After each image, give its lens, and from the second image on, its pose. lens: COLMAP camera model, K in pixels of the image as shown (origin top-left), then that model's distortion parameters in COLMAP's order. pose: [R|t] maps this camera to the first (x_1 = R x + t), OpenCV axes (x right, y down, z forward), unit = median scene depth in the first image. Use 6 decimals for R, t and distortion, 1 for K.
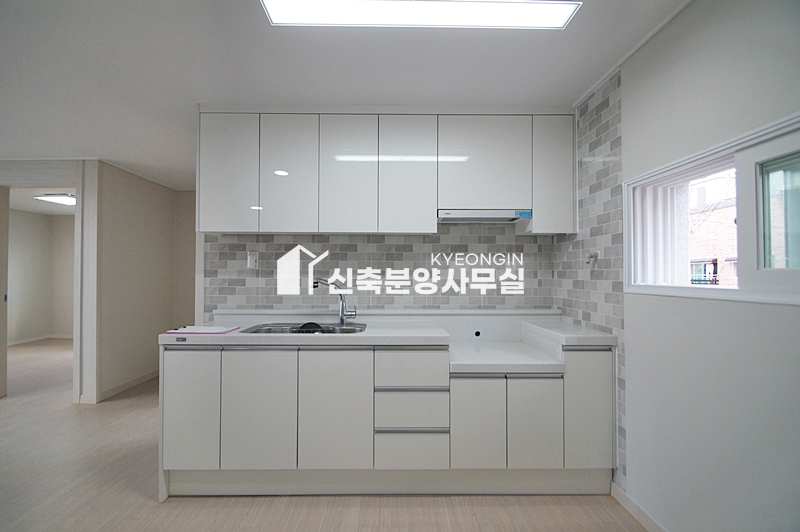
lens RADIAL K [[354.4, 0, 390.6], [0, 354.4, 269.6], [0, 0, 1]] dist [-0.001311, -0.006905]
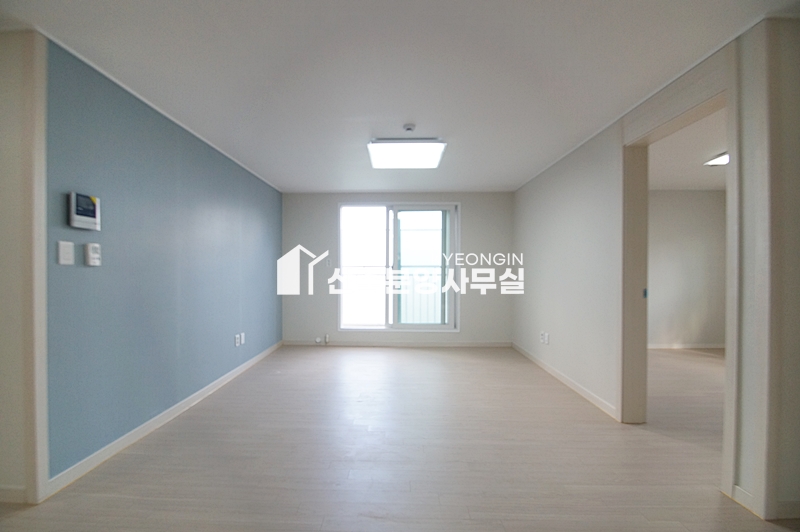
lens RADIAL K [[354.4, 0, 388.0], [0, 354.4, 274.9], [0, 0, 1]] dist [-0.001311, -0.006905]
pose [[-0.038908, 0.011134, -0.999181, -0.527012], [0.021123, 0.999724, 0.010317, 0.035654], [0.999020, -0.020704, -0.039133, 0.789439]]
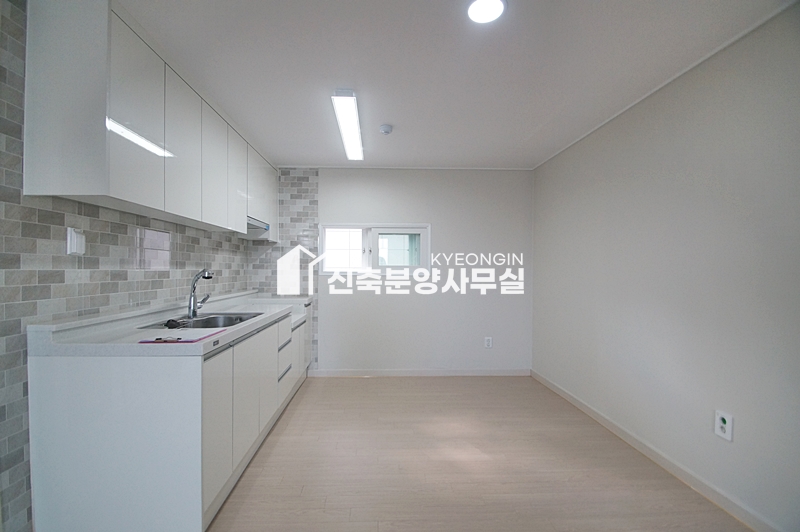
lens RADIAL K [[354.4, 0, 394.2], [0, 354.4, 271.4], [0, 0, 1]] dist [-0.001311, -0.006905]
pose [[-0.042764, -0.008361, 0.999050, -1.259301], [-0.017913, 0.999811, 0.007600, 0.014095], [-0.998925, -0.017571, -0.042906, 0.543368]]
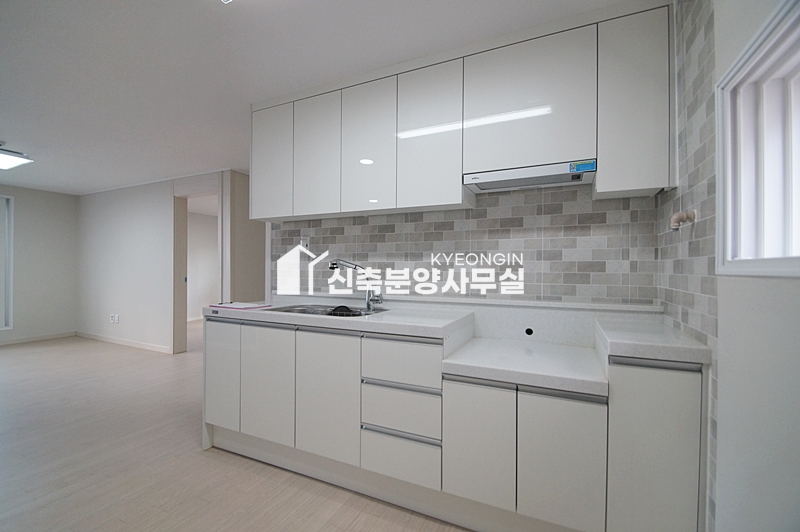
lens RADIAL K [[354.4, 0, 387.0], [0, 354.4, 270.0], [0, 0, 1]] dist [-0.001311, -0.006905]
pose [[0.892651, 0.004162, -0.450729, 0.368797], [0.004235, 0.999836, 0.017618, 0.037390], [0.450729, -0.017636, 0.892487, 0.201873]]
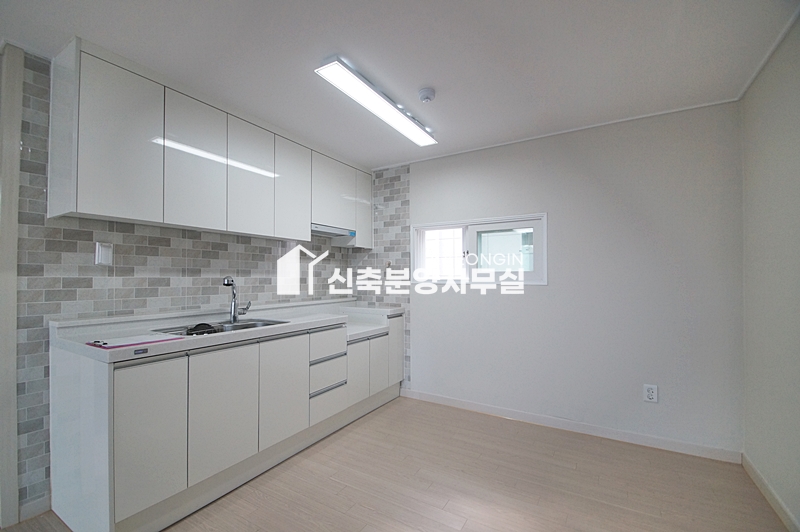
lens RADIAL K [[354.4, 0, 389.1], [0, 354.4, 274.2], [0, 0, 1]] dist [-0.001311, -0.006905]
pose [[0.529080, 0.005847, 0.848552, -0.856812], [-0.009774, 0.999952, -0.000796, 0.014395], [-0.848516, -0.007873, 0.529112, 0.080772]]
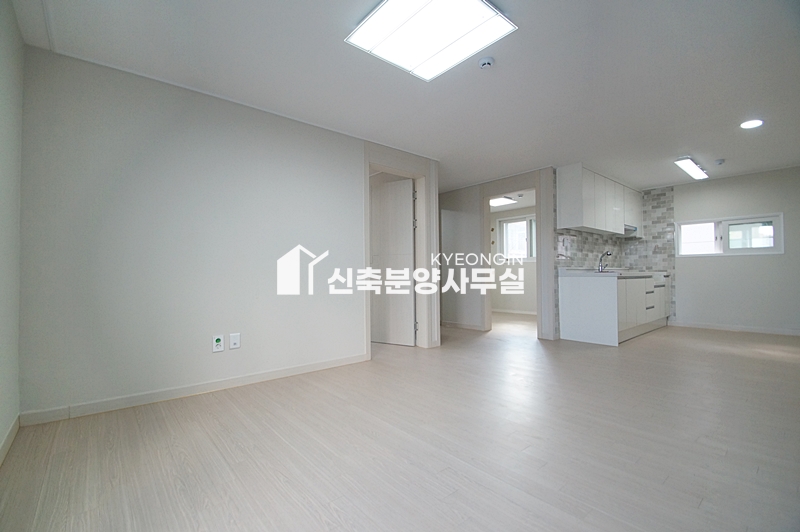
lens RADIAL K [[354.4, 0, 392.7], [0, 354.4, 267.8], [0, 0, 1]] dist [-0.001311, -0.006905]
pose [[0.769153, 0.003227, 0.639056, -2.789590], [-0.001063, 0.999992, -0.003770, 0.145247], [-0.639063, 0.002221, 0.769151, 0.161621]]
